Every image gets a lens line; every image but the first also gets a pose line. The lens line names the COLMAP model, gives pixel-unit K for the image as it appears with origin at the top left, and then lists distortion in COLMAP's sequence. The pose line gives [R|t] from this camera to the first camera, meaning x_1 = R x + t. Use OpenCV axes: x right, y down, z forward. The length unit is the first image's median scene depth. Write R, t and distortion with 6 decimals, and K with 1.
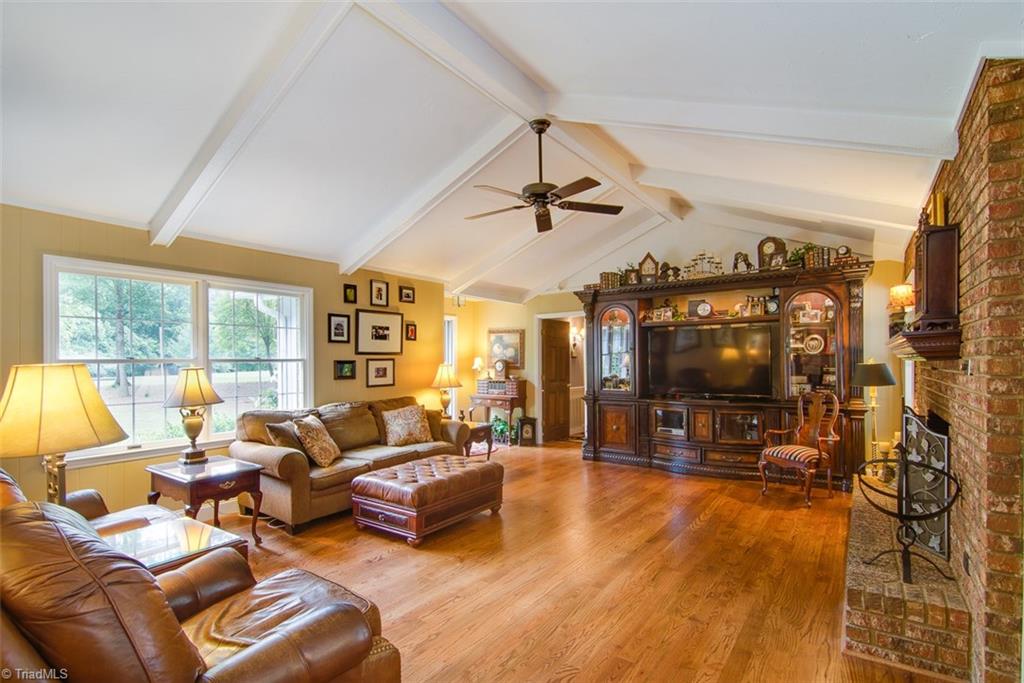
lens RADIAL K [[483.7, 0, 511.9], [0, 483.7, 360.0], [0, 0, 1]] dist [0.015372, -0.008458]
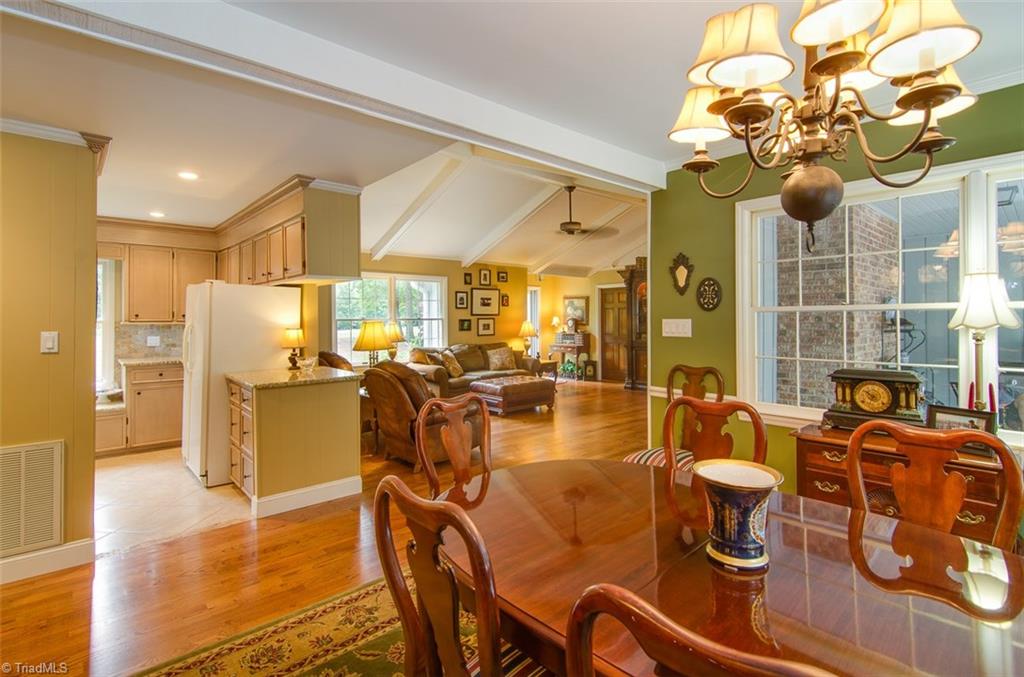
lens RADIAL K [[483.7, 0, 516.3], [0, 483.7, 315.1], [0, 0, 1]] dist [0.015372, -0.008458]
pose [[0.977332, -0.003490, -0.211683, 0.163507], [0.002270, 0.999979, -0.006008, -0.002988], [0.211700, 0.005392, 0.977320, -0.534944]]
